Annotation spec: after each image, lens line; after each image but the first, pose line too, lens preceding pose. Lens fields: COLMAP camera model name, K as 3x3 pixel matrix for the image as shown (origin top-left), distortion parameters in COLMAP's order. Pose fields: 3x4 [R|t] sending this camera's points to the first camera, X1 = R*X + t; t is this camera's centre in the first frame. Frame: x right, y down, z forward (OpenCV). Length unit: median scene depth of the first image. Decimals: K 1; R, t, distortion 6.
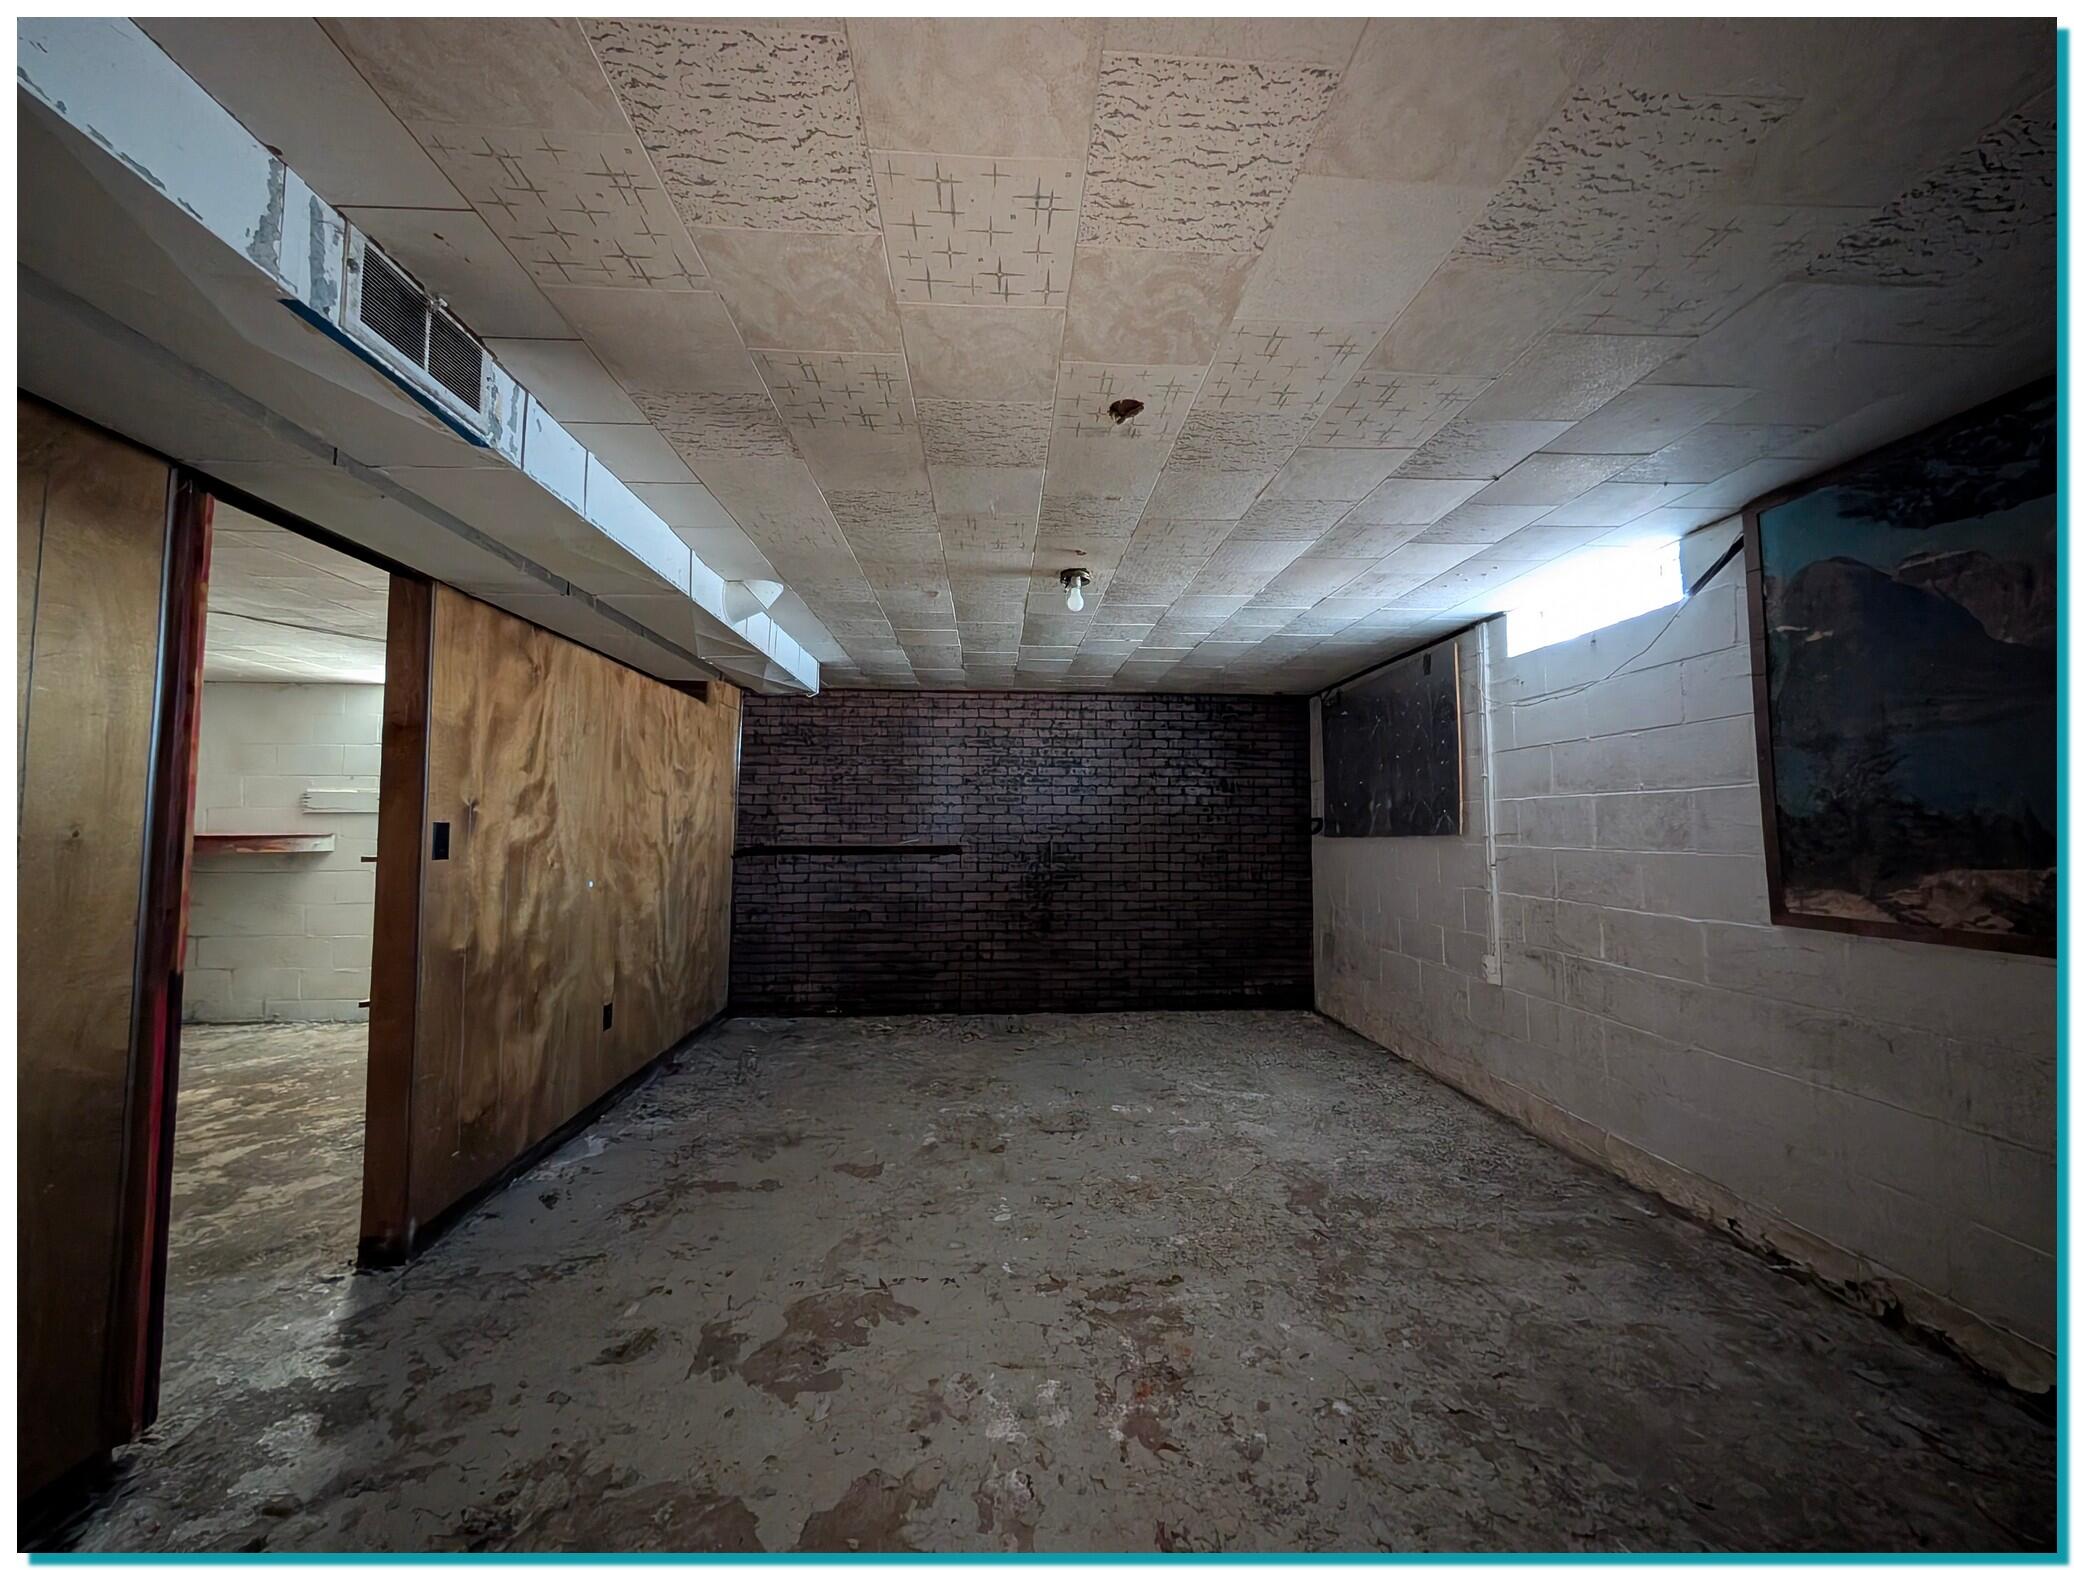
lens RADIAL K [[773.2, 0, 1039.1], [0, 773.2, 784.8], [0, 0, 1]] dist [-0.002634, 0.000609]
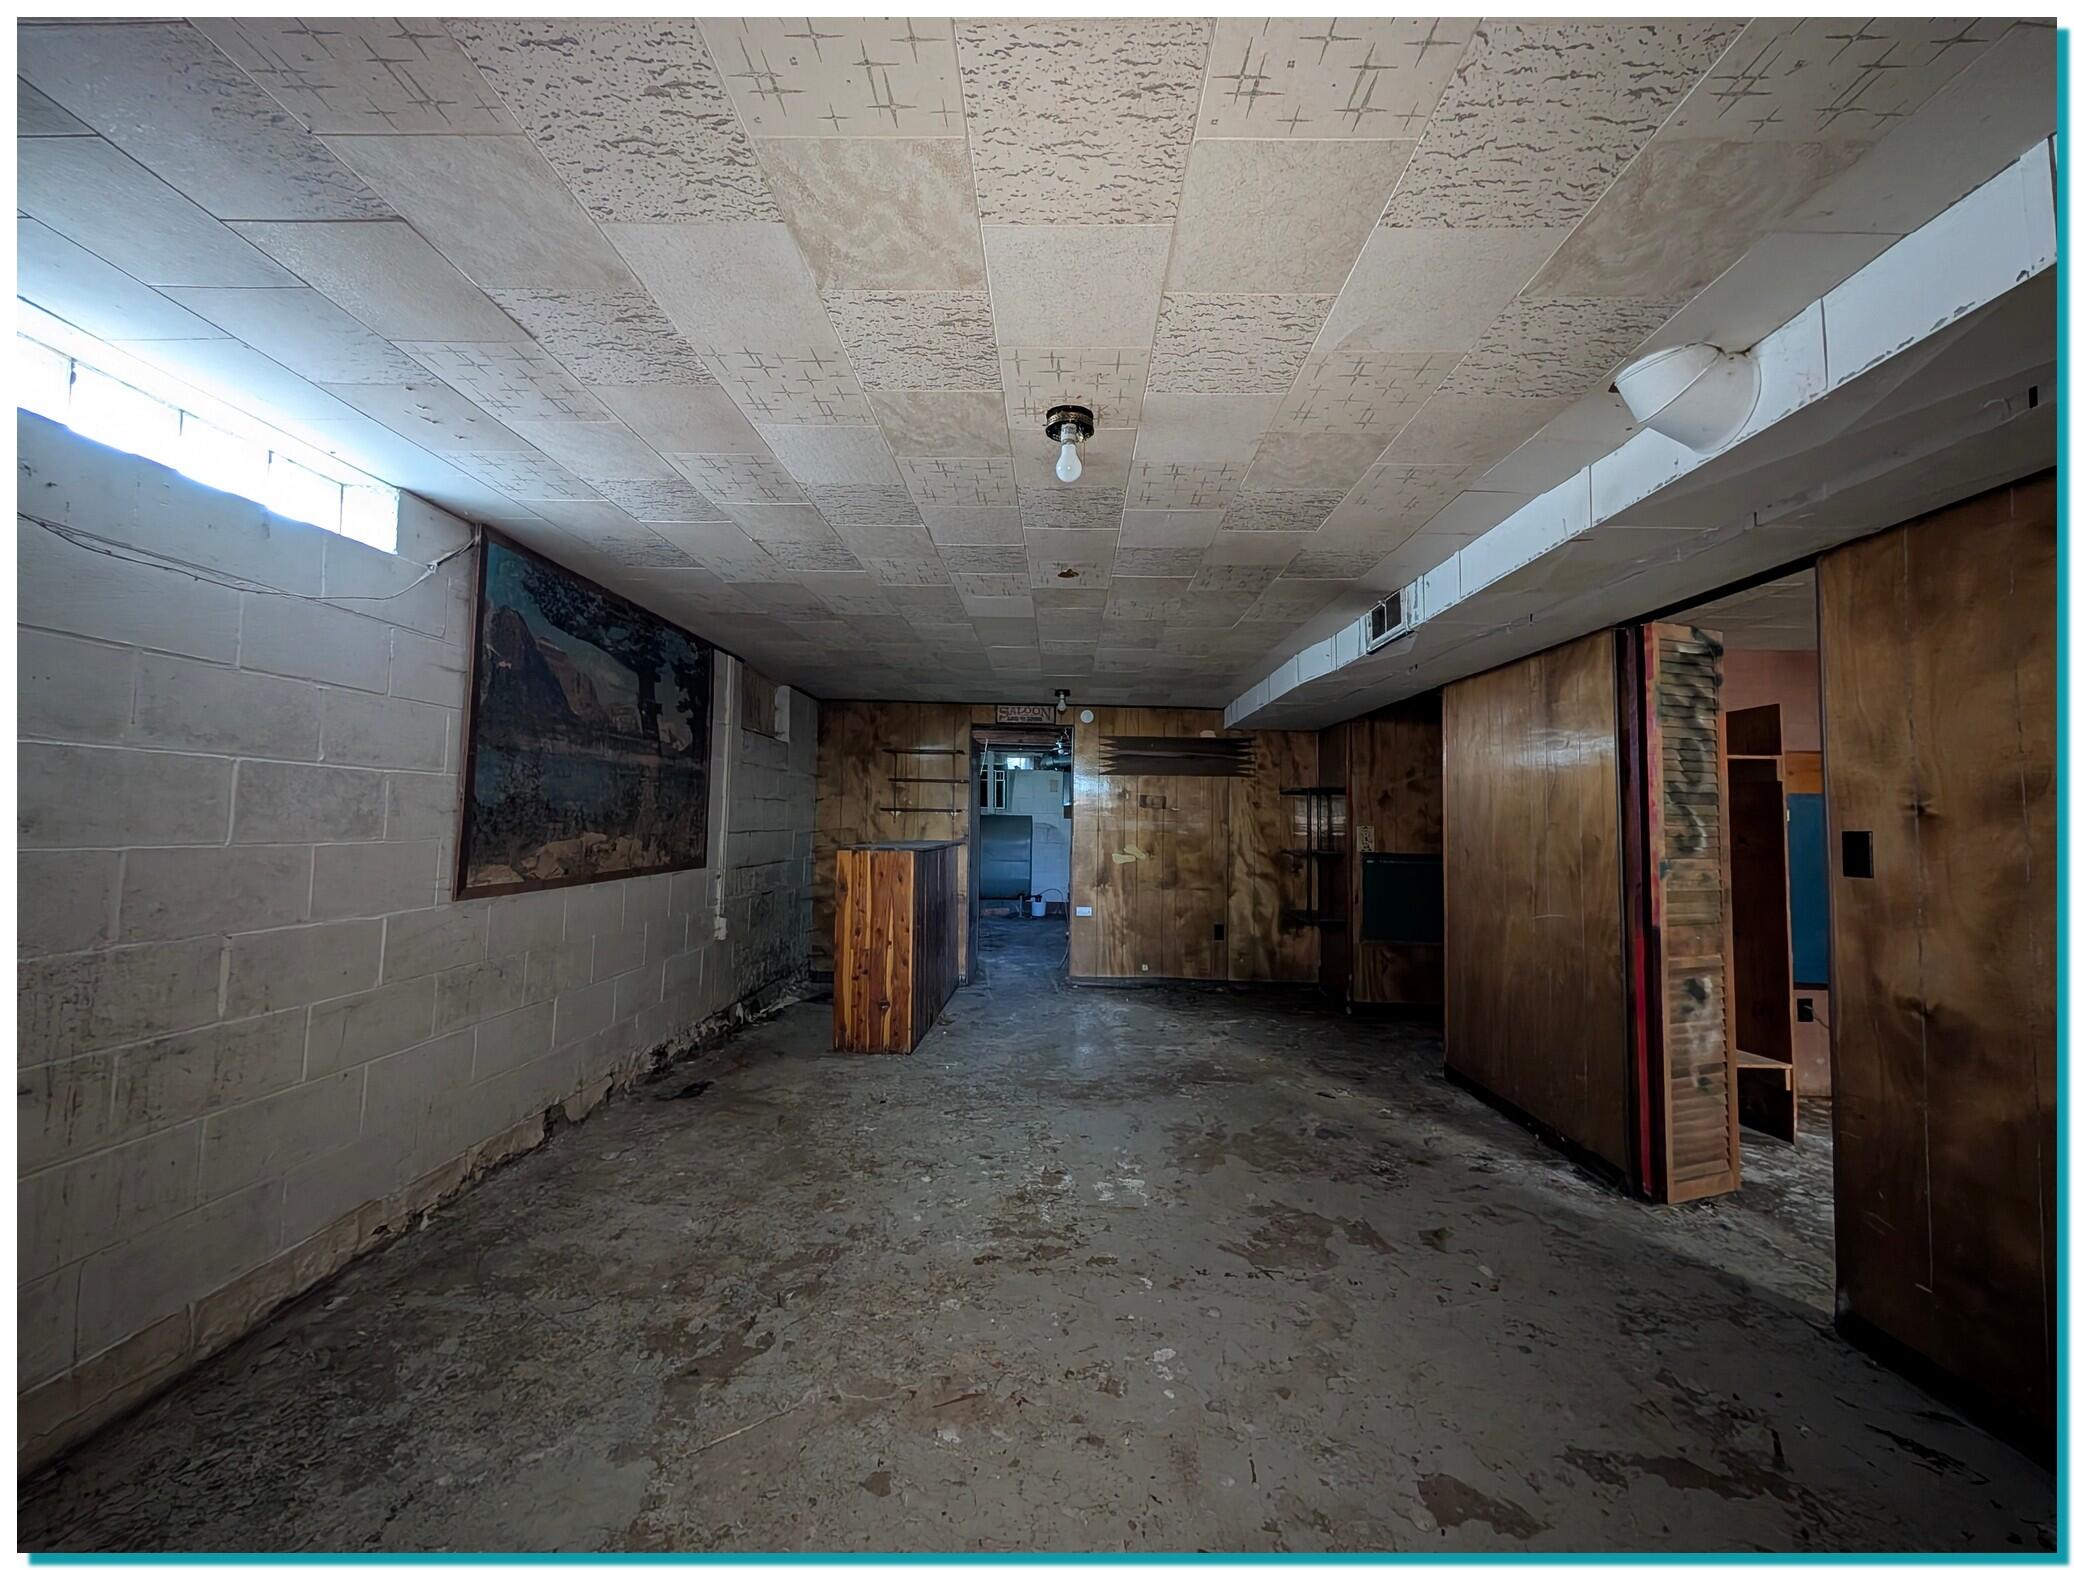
lens RADIAL K [[773.2, 0, 1041.2], [0, 773.2, 783.3], [0, 0, 1]] dist [-0.002634, 0.000609]
pose [[-0.996254, -0.011540, 0.085705, 0.015995], [-0.020894, 0.993815, -0.109061, 0.120974], [-0.083916, -0.110443, -0.990333, 2.149305]]
